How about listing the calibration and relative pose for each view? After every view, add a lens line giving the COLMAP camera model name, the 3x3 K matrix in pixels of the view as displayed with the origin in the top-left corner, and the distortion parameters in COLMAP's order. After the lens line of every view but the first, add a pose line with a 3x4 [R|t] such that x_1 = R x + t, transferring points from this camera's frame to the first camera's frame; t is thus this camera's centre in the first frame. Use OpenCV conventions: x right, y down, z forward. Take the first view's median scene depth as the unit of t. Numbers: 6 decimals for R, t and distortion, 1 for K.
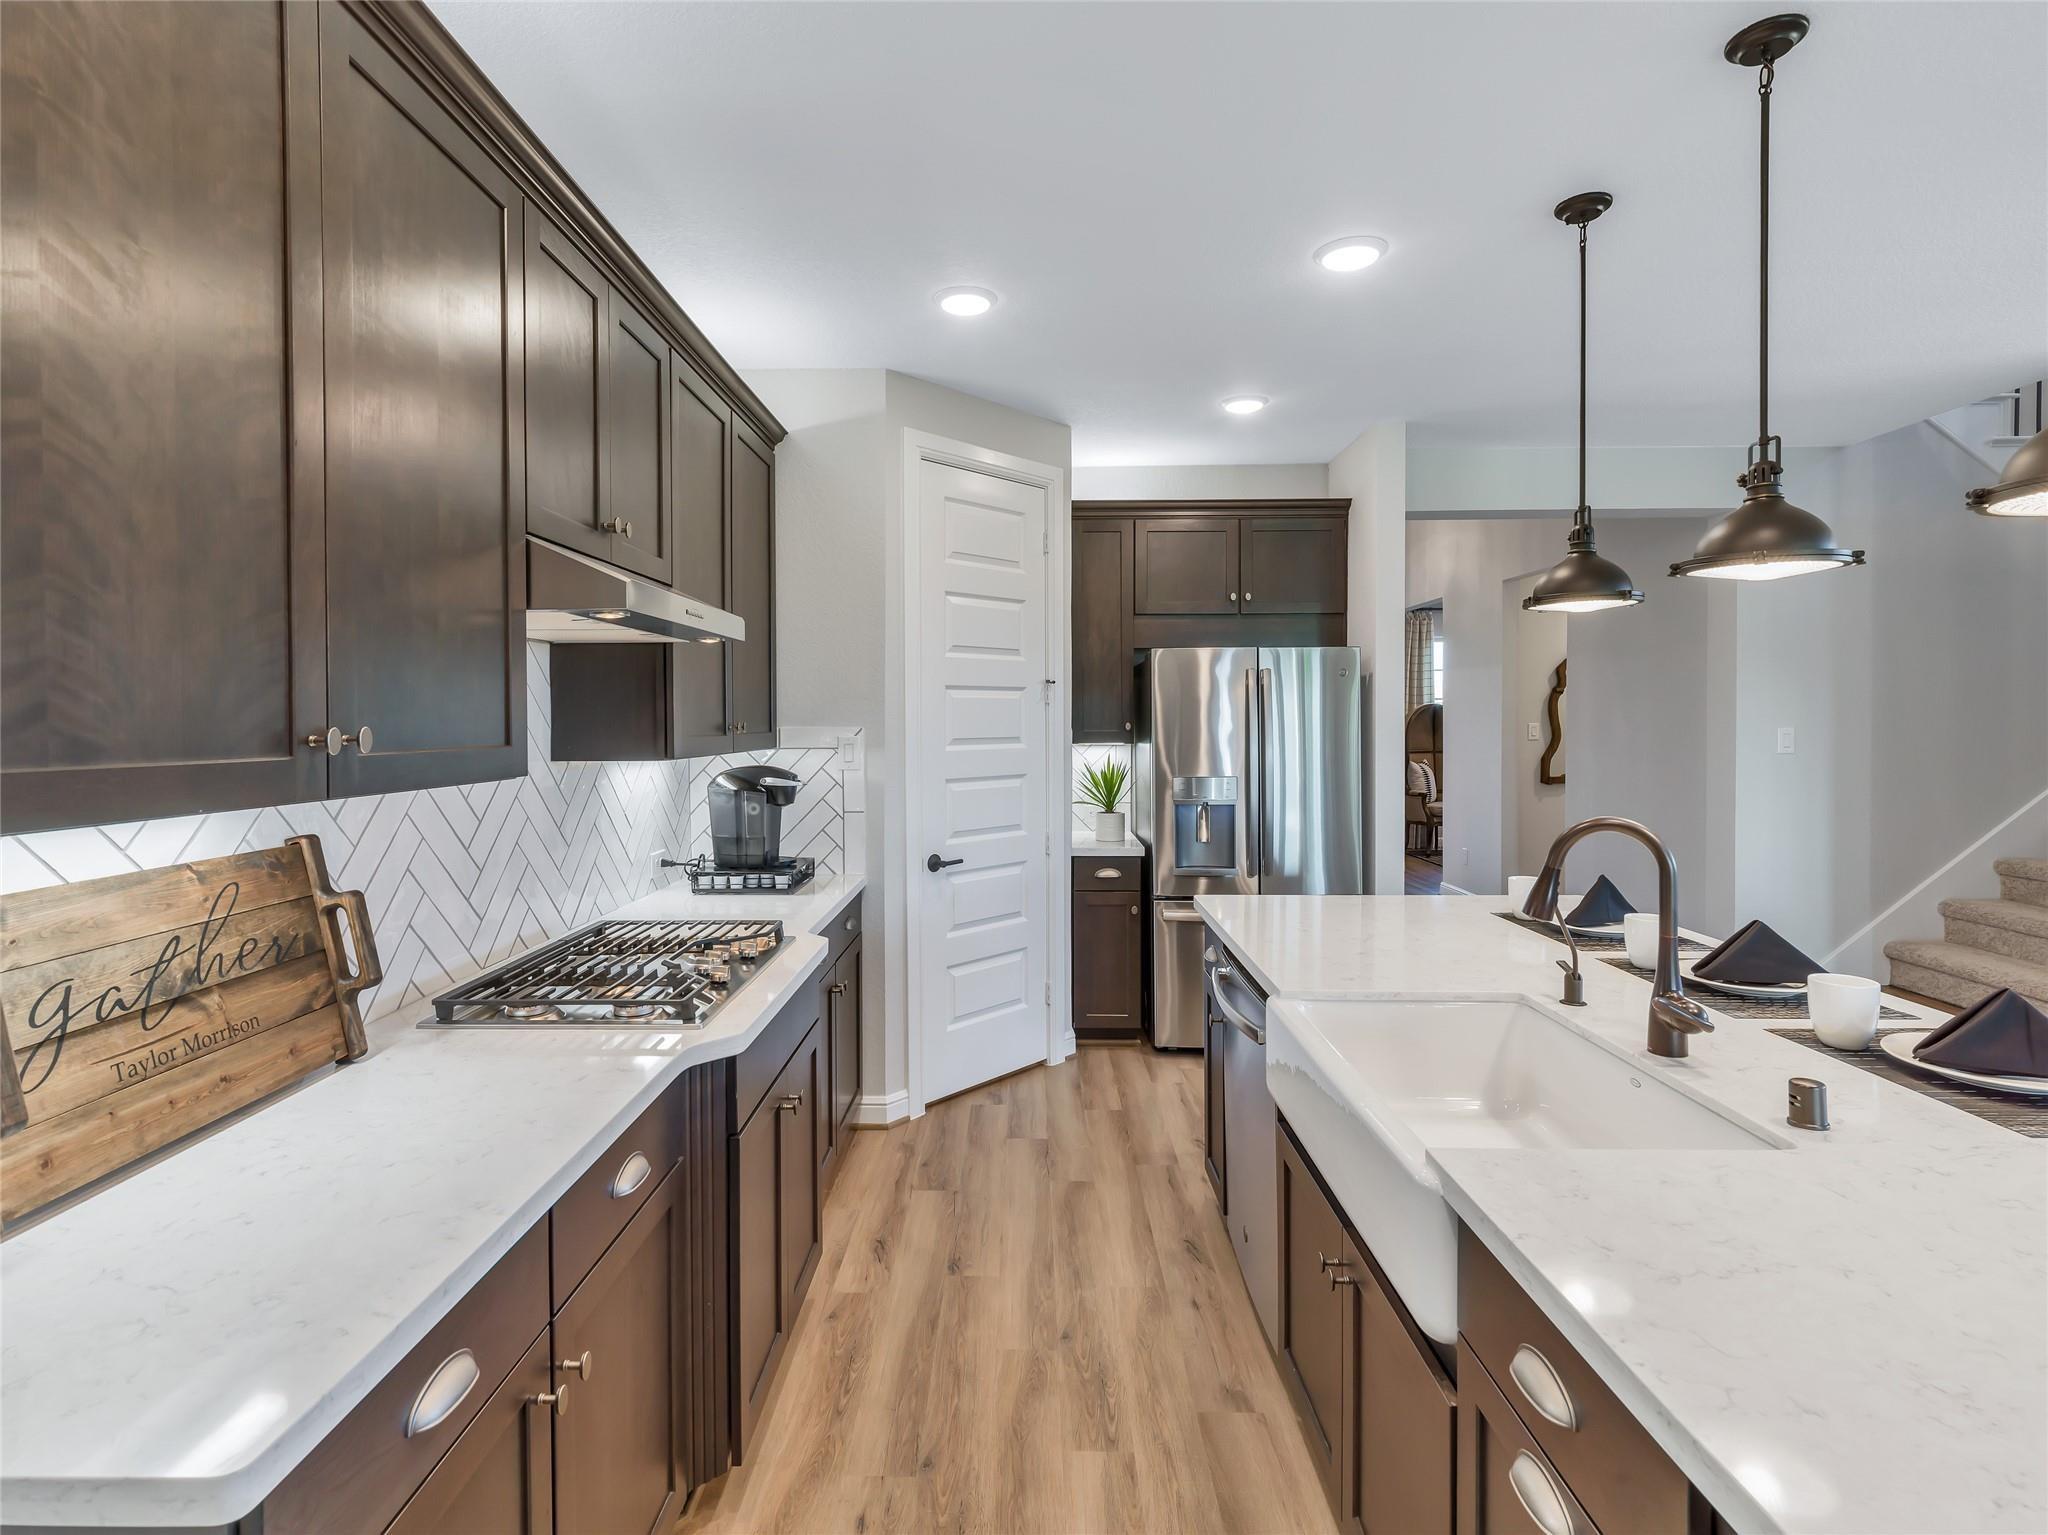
lens RADIAL K [[1034.3, 0, 1000.0], [0, 1034.3, 726.6], [0, 0, 1]] dist [-0.005929, -0.000711]
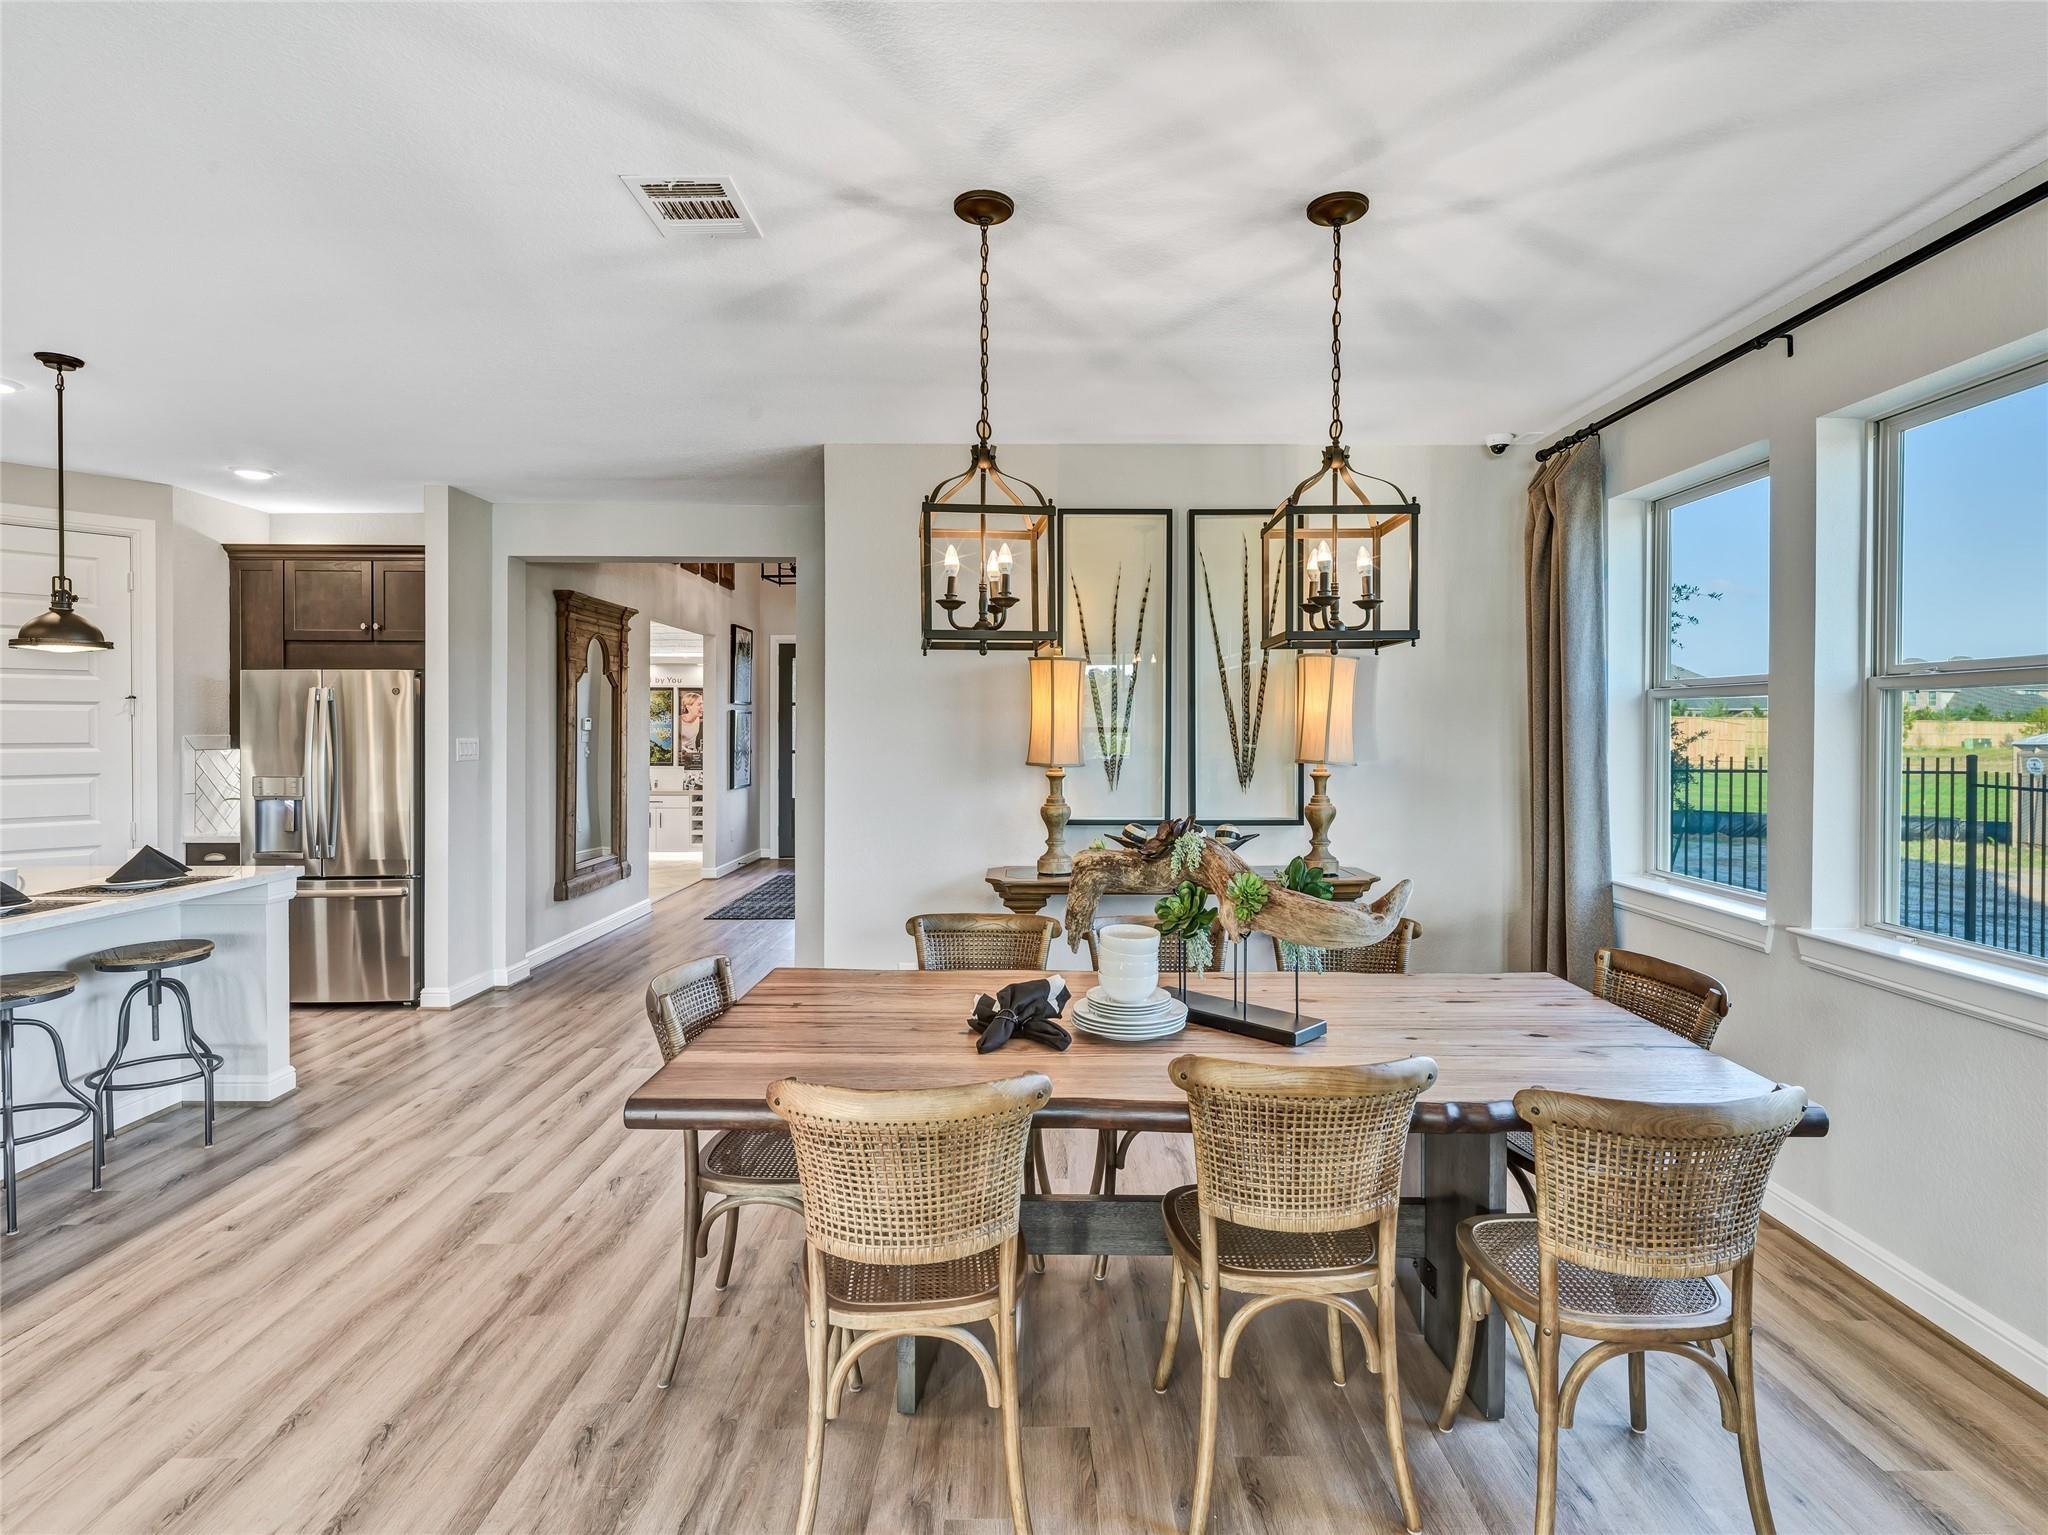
lens RADIAL K [[1035.1, 0, 1024.6], [0, 1035.1, 747.1], [0, 0, 1]] dist [0.002461, -0.000180]
pose [[0.999558, 0.006423, 0.029040, 1.724679], [-0.006555, 0.999969, 0.004442, 0.004896], [-0.029010, -0.004630, 0.999568, -0.394391]]
